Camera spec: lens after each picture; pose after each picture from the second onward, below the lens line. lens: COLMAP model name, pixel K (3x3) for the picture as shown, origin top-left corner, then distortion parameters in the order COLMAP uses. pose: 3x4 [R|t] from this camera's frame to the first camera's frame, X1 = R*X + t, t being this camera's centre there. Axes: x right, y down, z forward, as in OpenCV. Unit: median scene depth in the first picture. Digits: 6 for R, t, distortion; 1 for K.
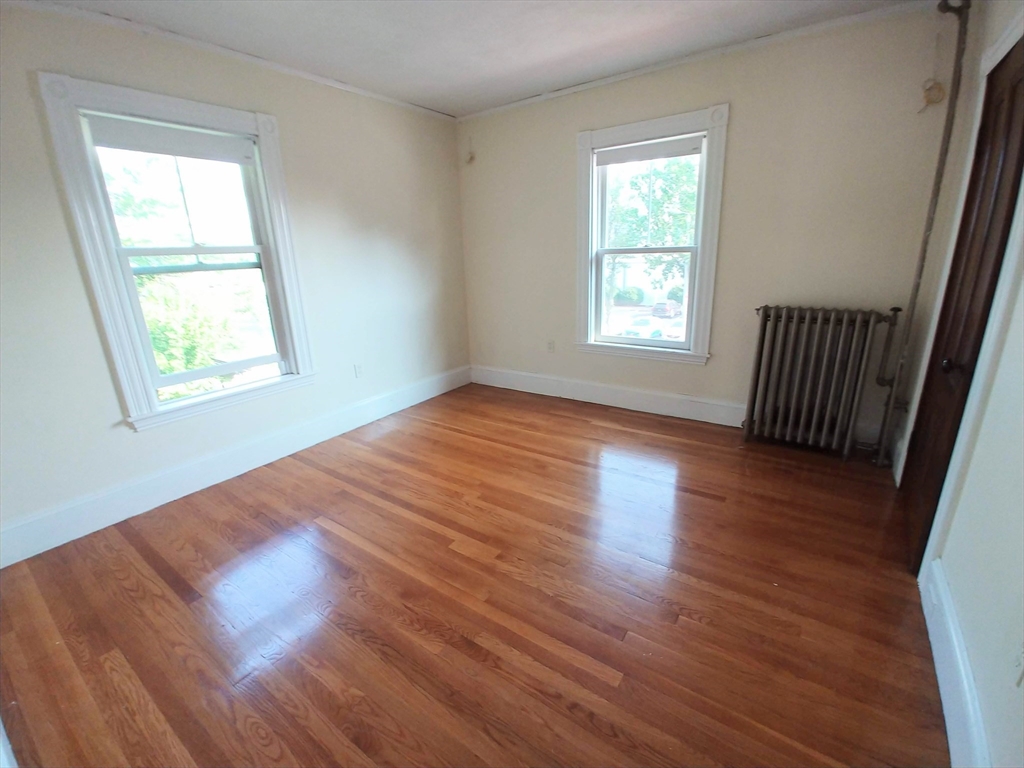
lens RADIAL K [[453.3, 0, 519.7], [0, 453.3, 387.5], [0, 0, 1]] dist [-0.033844, 0.000369]
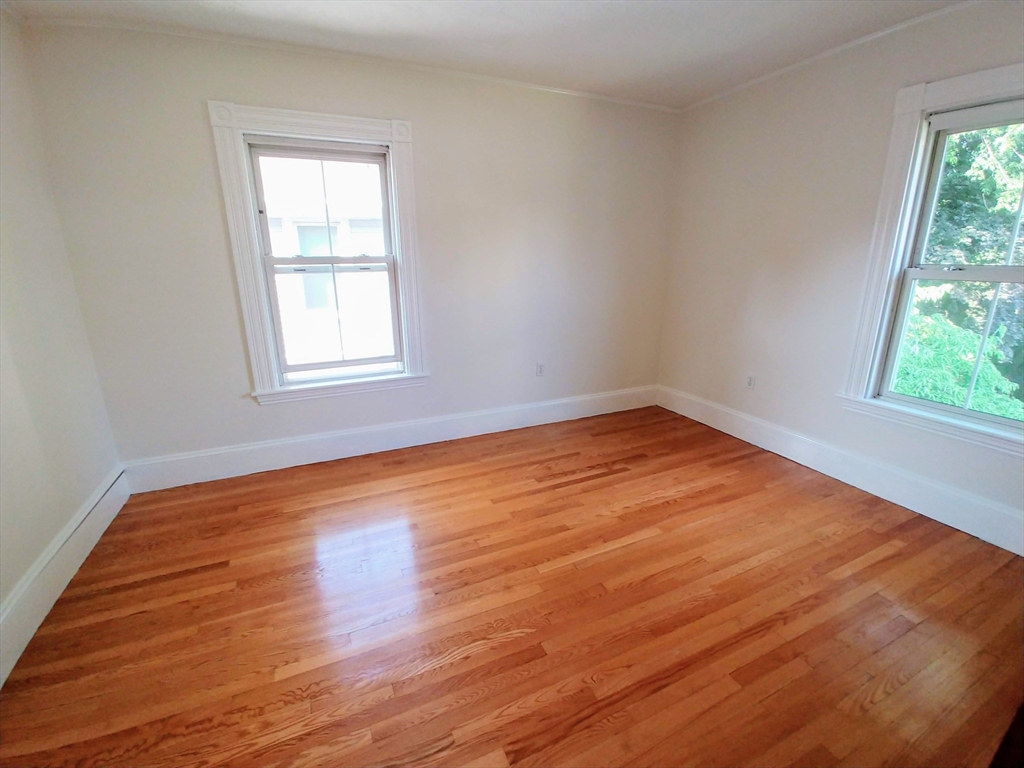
lens RADIAL K [[453.3, 0, 519.7], [0, 453.3, 387.5], [0, 0, 1]] dist [-0.033844, 0.000369]
pose [[0.858016, 0.174828, -0.482954, 0.282107], [-0.176553, 0.983381, 0.042317, -0.114788], [0.482326, 0.048958, 0.874623, 0.290844]]
